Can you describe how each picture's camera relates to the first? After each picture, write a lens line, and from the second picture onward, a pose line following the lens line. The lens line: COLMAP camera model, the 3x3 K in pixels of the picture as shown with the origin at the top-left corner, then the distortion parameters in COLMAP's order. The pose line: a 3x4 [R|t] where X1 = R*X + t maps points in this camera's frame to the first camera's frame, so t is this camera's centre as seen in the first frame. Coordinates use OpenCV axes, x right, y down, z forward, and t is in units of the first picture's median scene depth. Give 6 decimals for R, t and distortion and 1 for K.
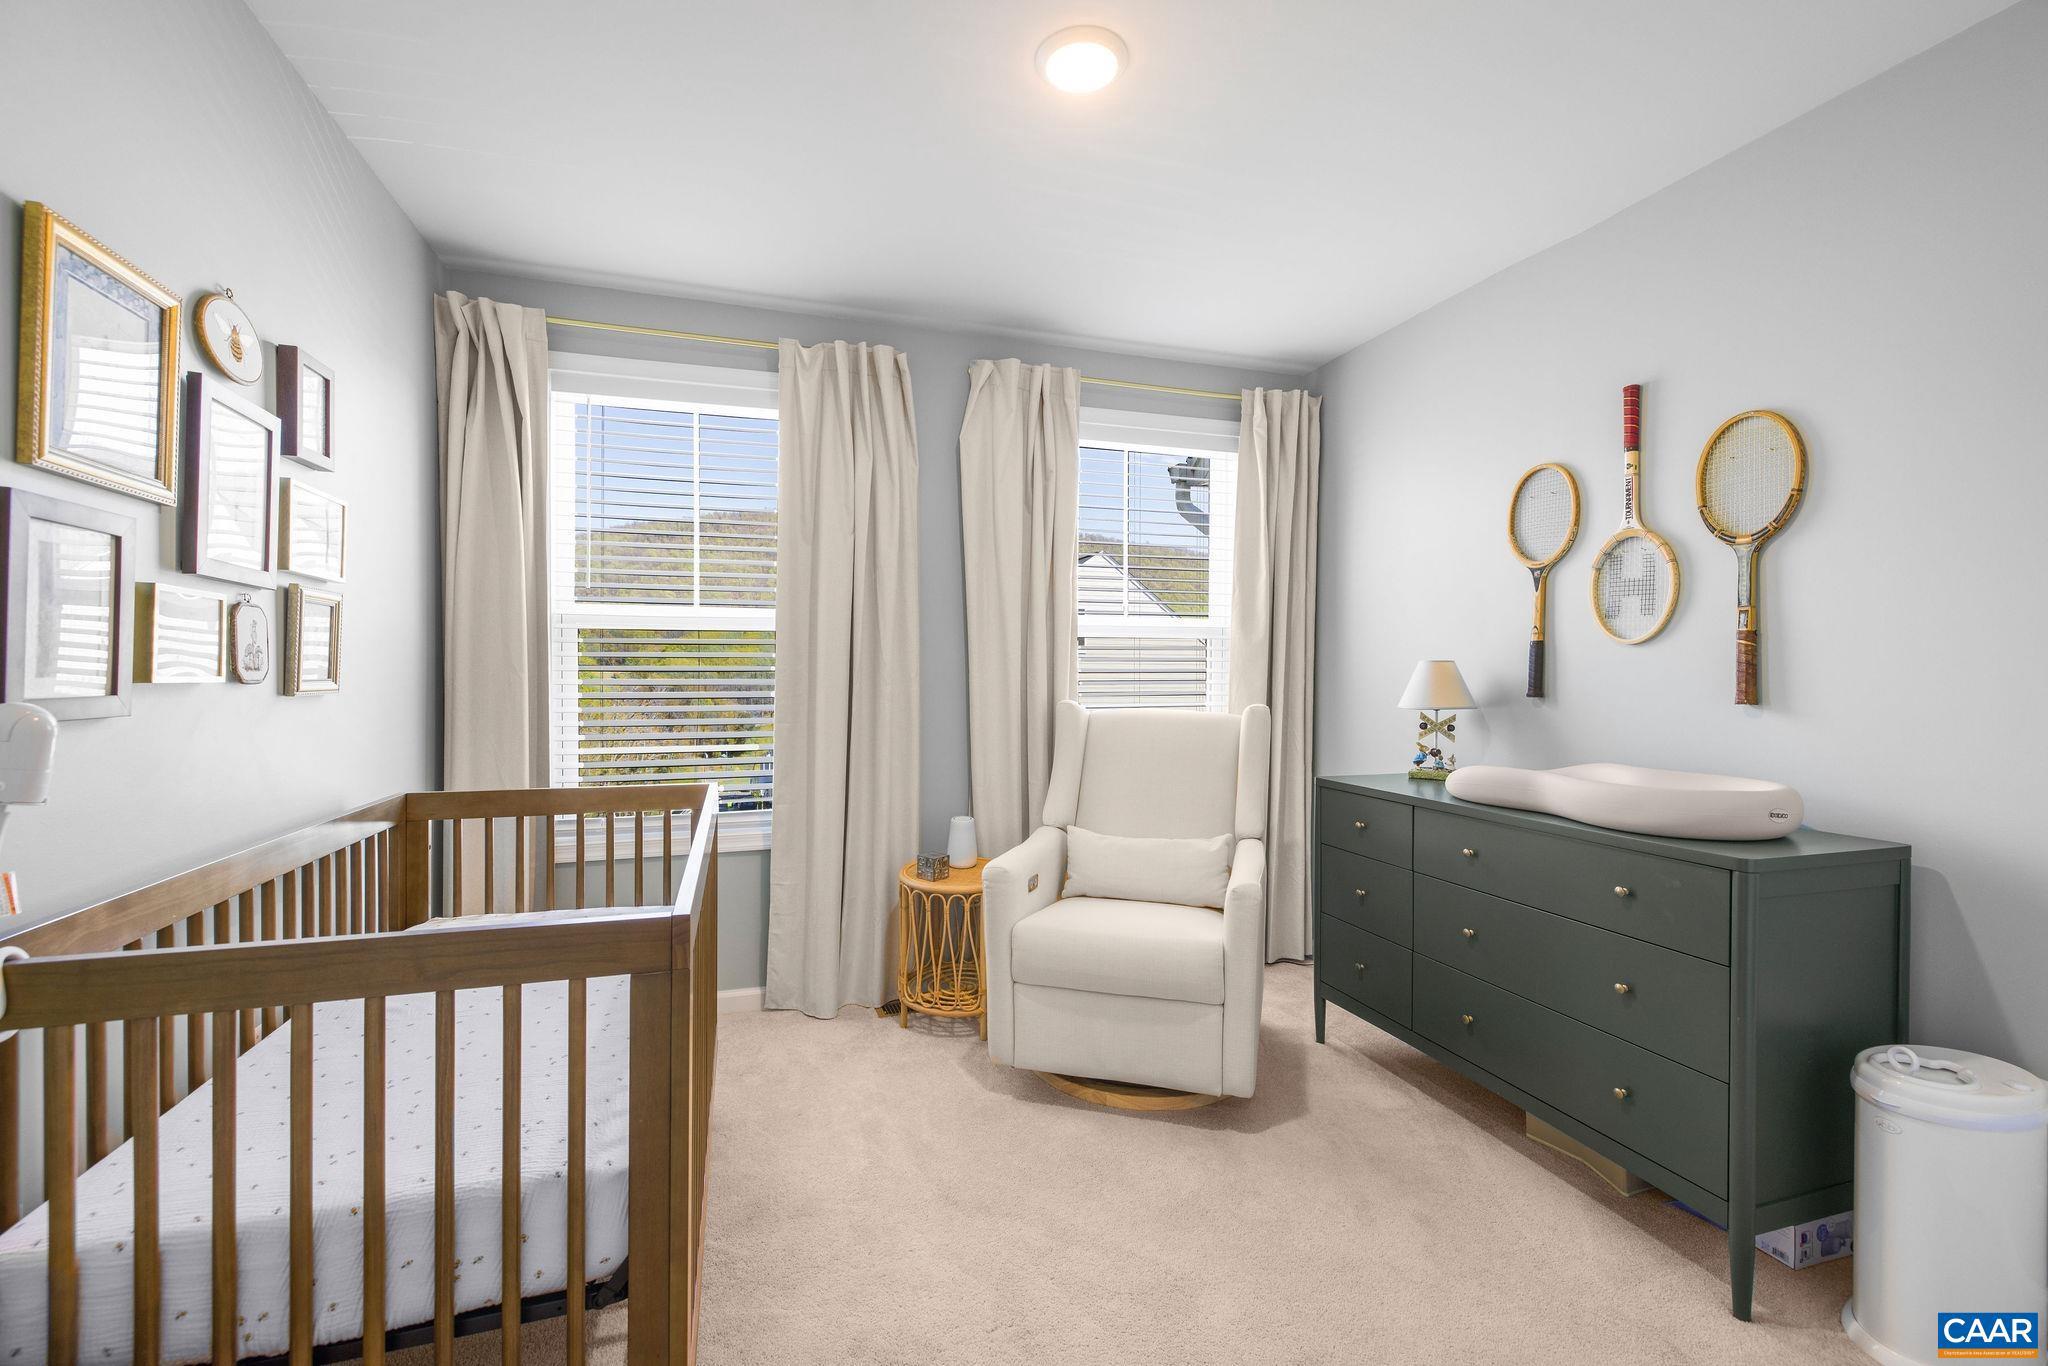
lens RADIAL K [[886.3, 0, 1028.7], [0, 886.3, 690.1], [0, 0, 1]] dist [0.000669, 0.000100]
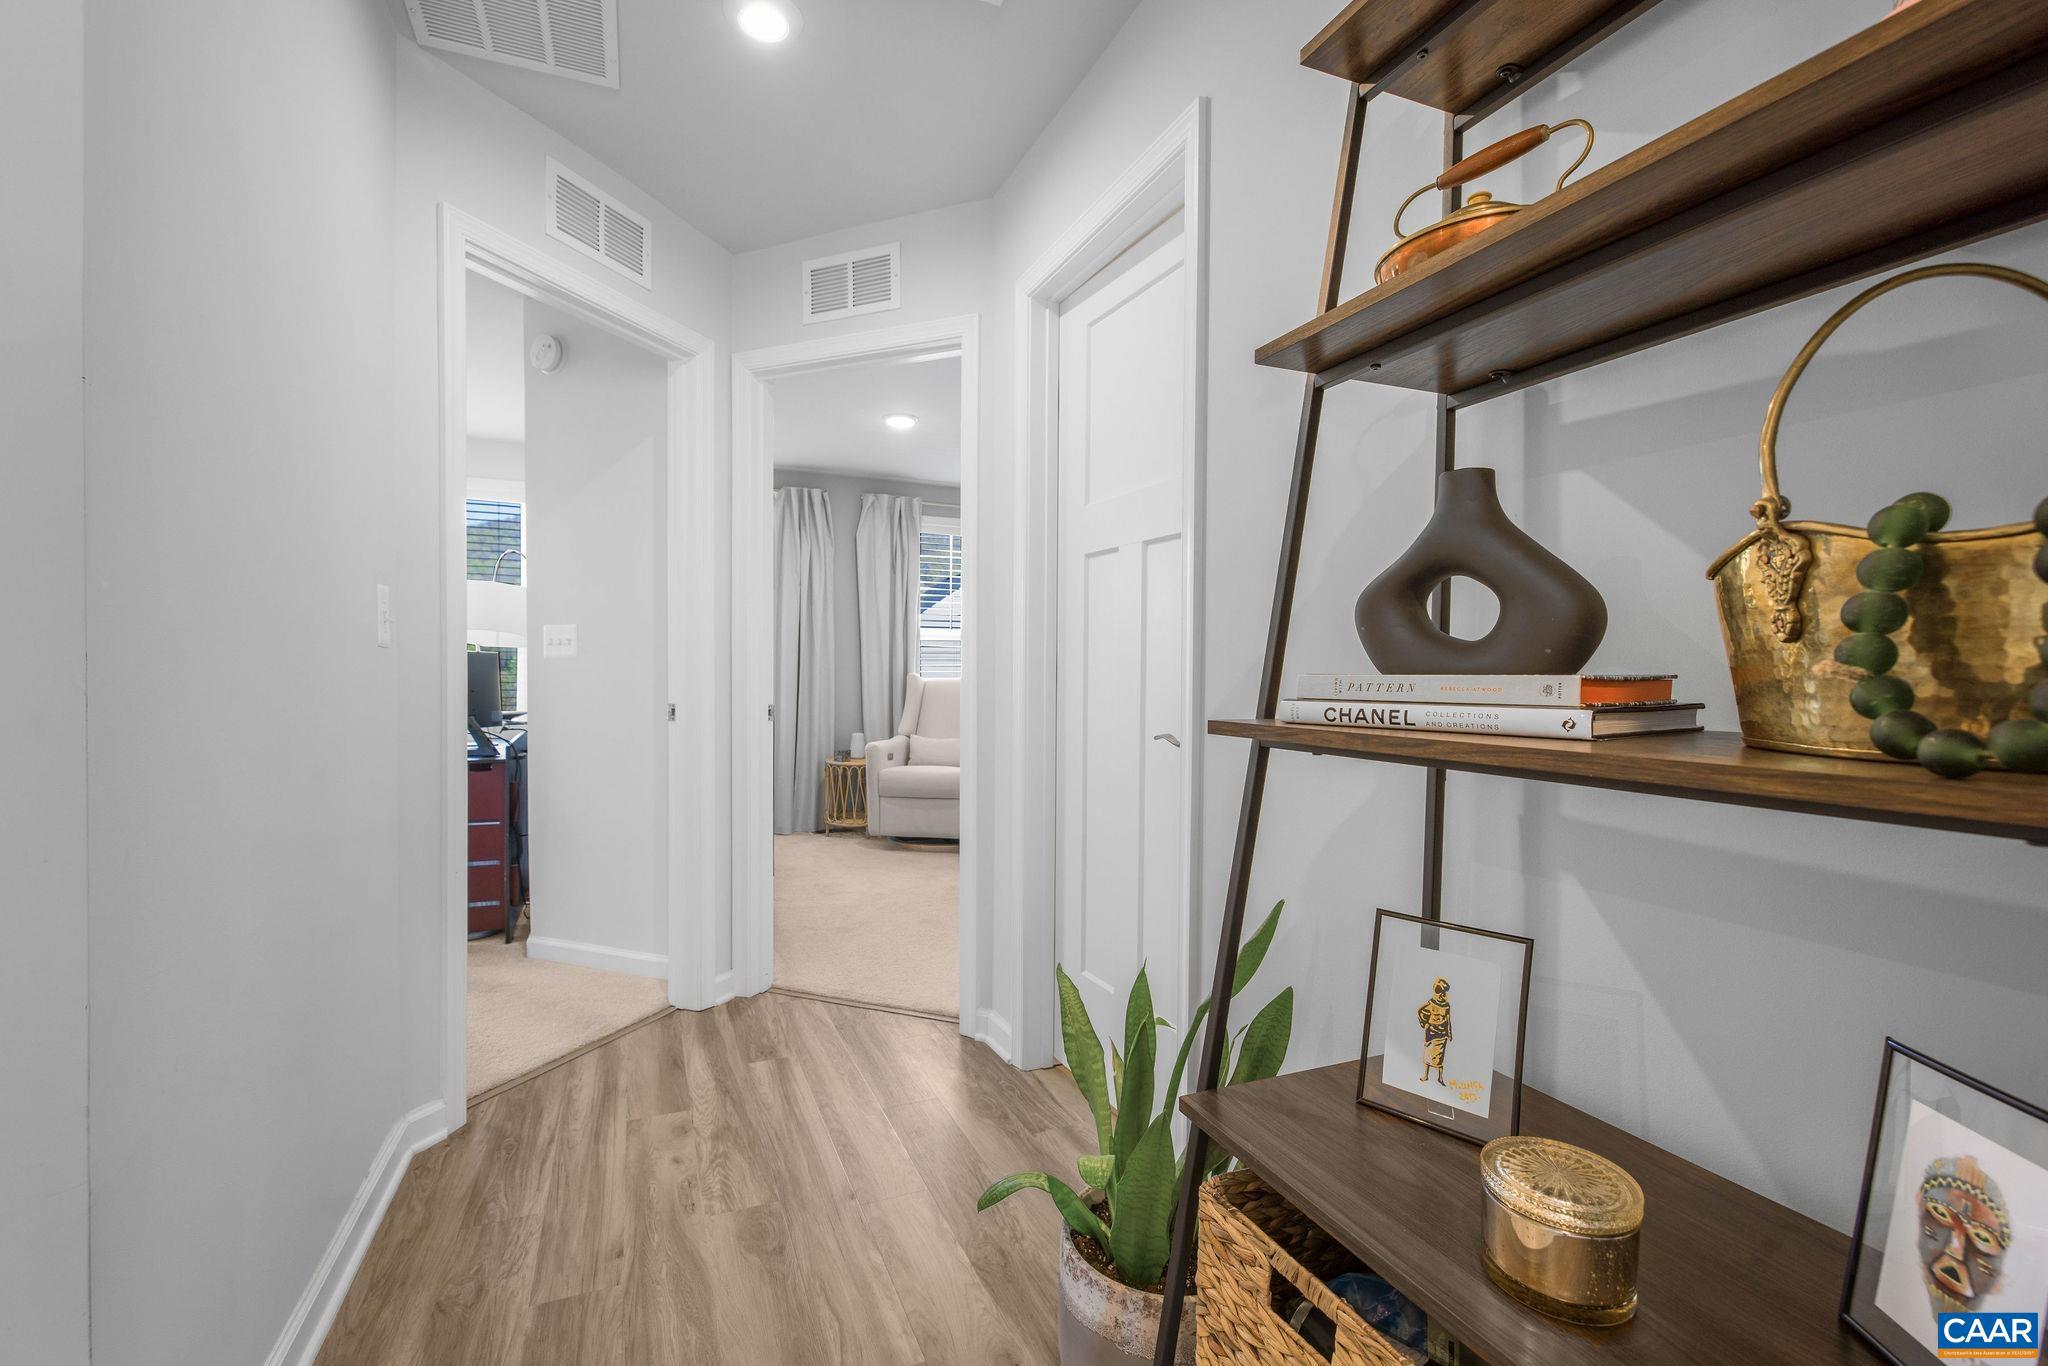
lens RADIAL K [[886.3, 0, 1026.8], [0, 886.3, 687.7], [0, 0, 1]] dist [0.000669, 0.000100]
pose [[0.994797, -0.001022, 0.101876, 0.096861], [0.001518, 0.999987, -0.004796, 0.056552], [-0.101870, 0.004925, 0.994786, -0.975853]]
